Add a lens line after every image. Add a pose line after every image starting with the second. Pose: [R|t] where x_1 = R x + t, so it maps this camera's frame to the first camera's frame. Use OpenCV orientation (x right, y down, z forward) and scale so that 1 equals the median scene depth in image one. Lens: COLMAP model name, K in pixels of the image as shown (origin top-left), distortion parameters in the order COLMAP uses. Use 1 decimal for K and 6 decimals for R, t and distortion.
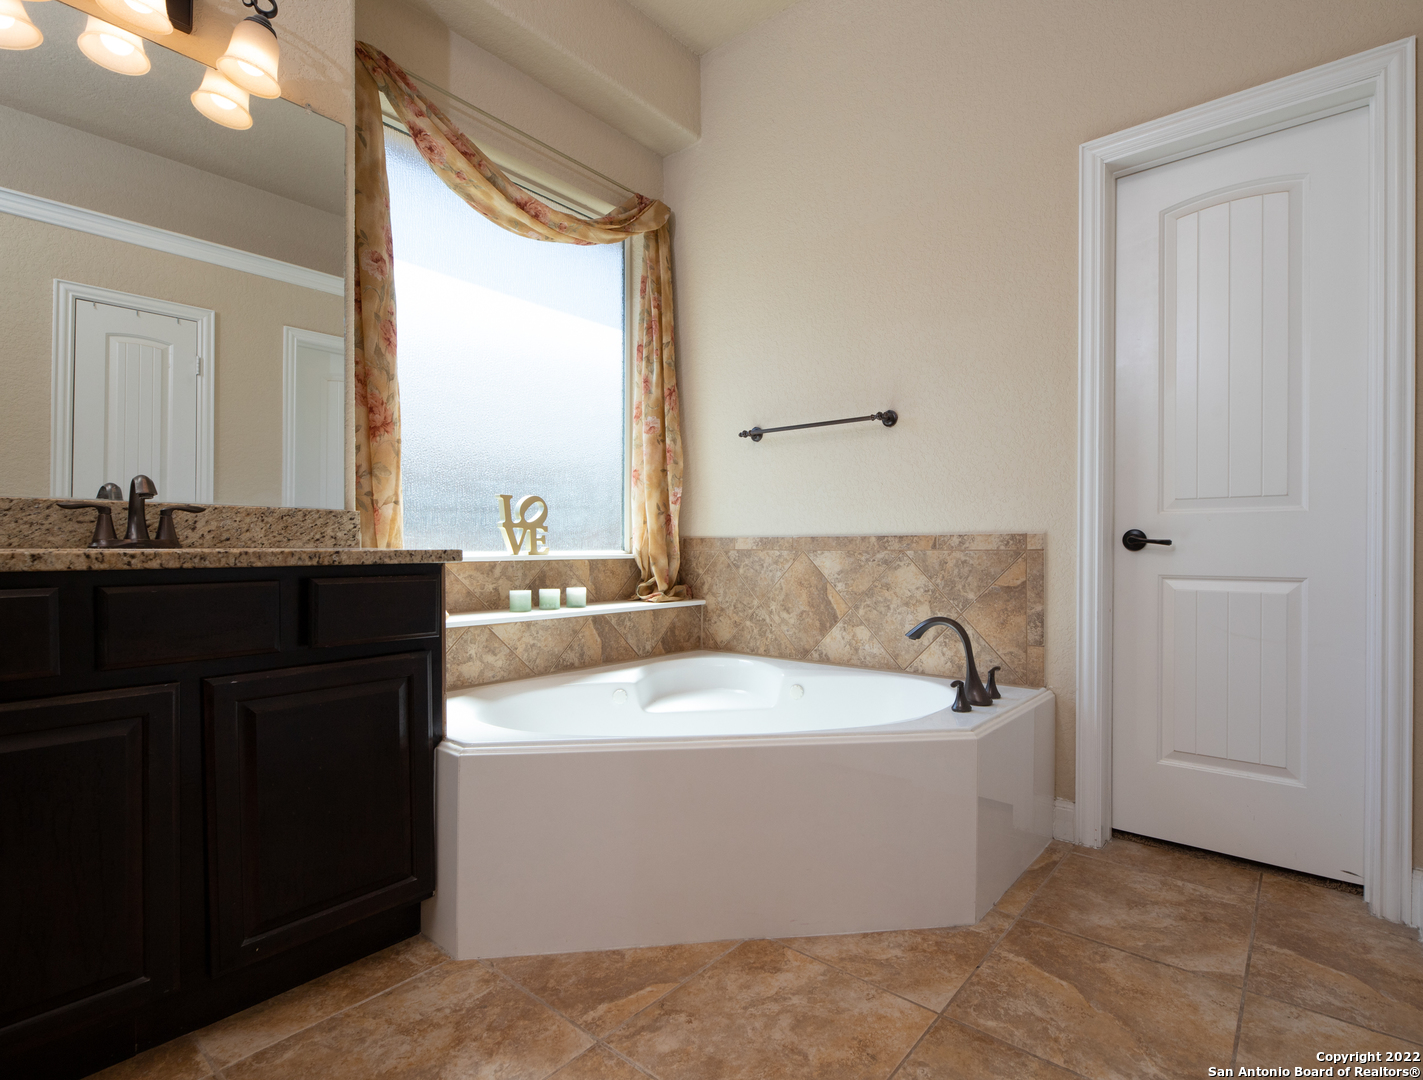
lens RADIAL K [[768.9, 0, 692.1], [0, 768.9, 550.0], [0, 0, 1]] dist [-0.001473, -0.002466]
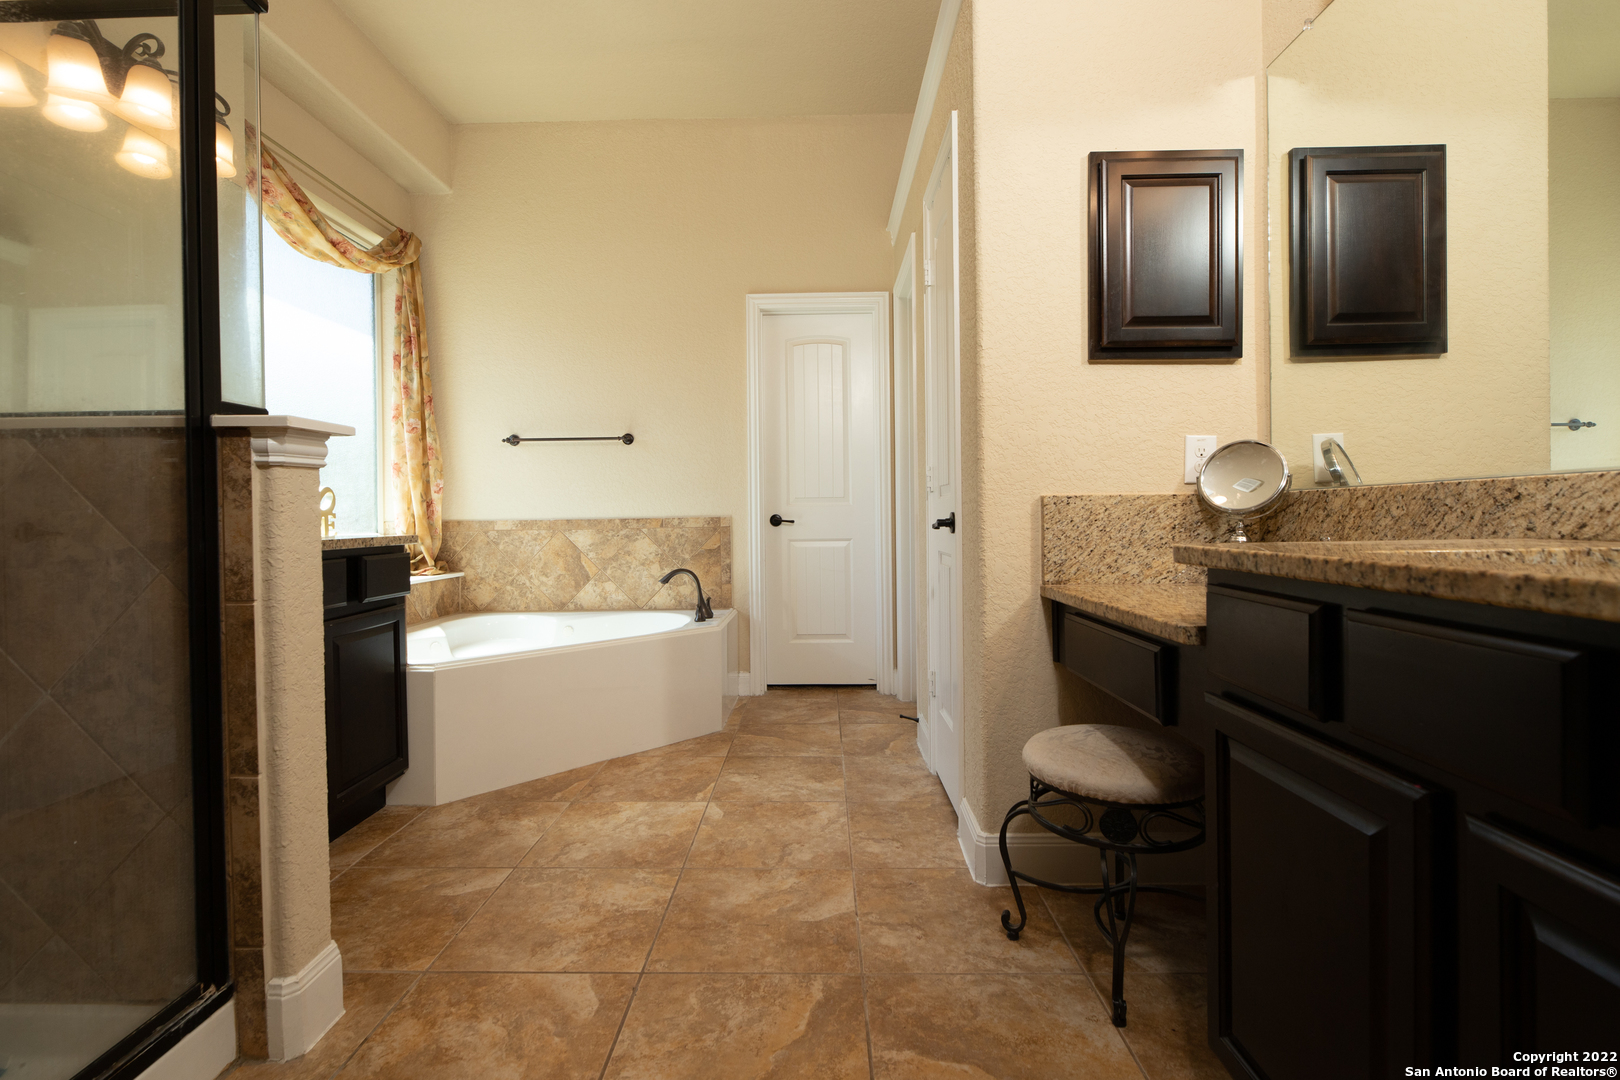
lens RADIAL K [[830.0, 0, 804.3], [0, 830.0, 511.0], [0, 0, 1]] dist [-0.000623, -0.000637]
pose [[0.791978, -0.008006, 0.610497, -0.432202], [0.017418, 0.999803, -0.009484, -0.011750], [-0.610301, 0.018145, 0.791962, -0.447815]]
